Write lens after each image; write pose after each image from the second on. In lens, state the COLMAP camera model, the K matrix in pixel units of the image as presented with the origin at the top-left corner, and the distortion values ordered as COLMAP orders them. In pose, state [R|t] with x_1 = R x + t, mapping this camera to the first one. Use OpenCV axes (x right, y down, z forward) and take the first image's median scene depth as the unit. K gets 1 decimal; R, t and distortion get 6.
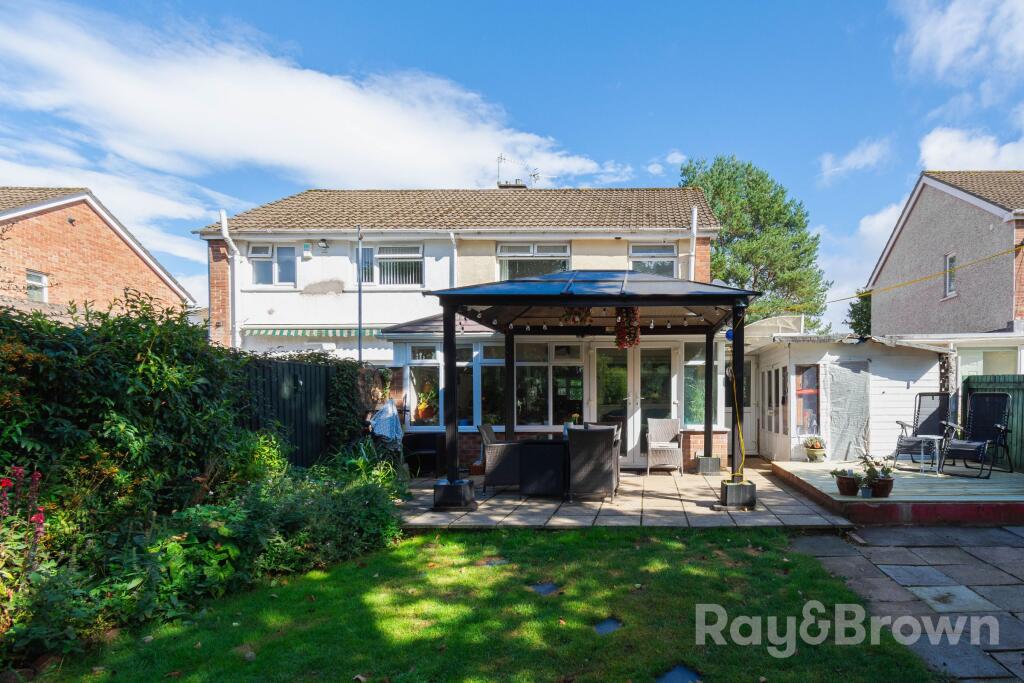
lens RADIAL K [[632.5, 0, 512.1], [0, 632.5, 381.7], [0, 0, 1]] dist [-0.002257, -0.000963]
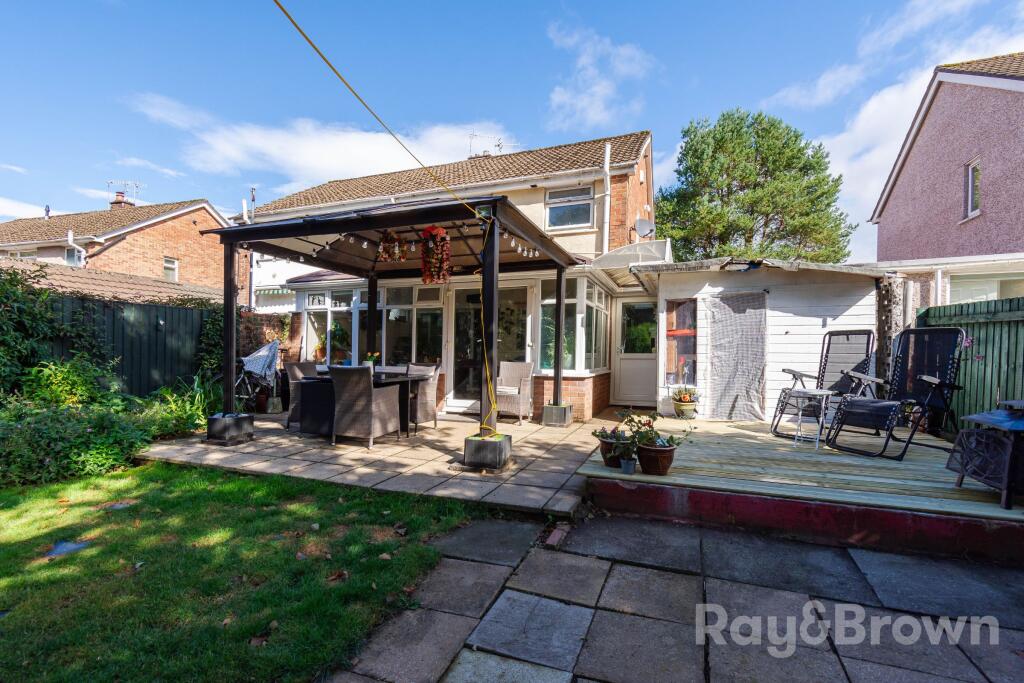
lens RADIAL K [[455.5, 0, 512.0], [0, 455.5, 341.5], [0, 0, 1]] dist [0.000999, -0.000209]
pose [[0.939393, 0.000927, -0.342840, 0.460327], [-0.004194, 0.999953, -0.008788, 0.033645], [0.342816, 0.009693, 0.939353, 0.366494]]
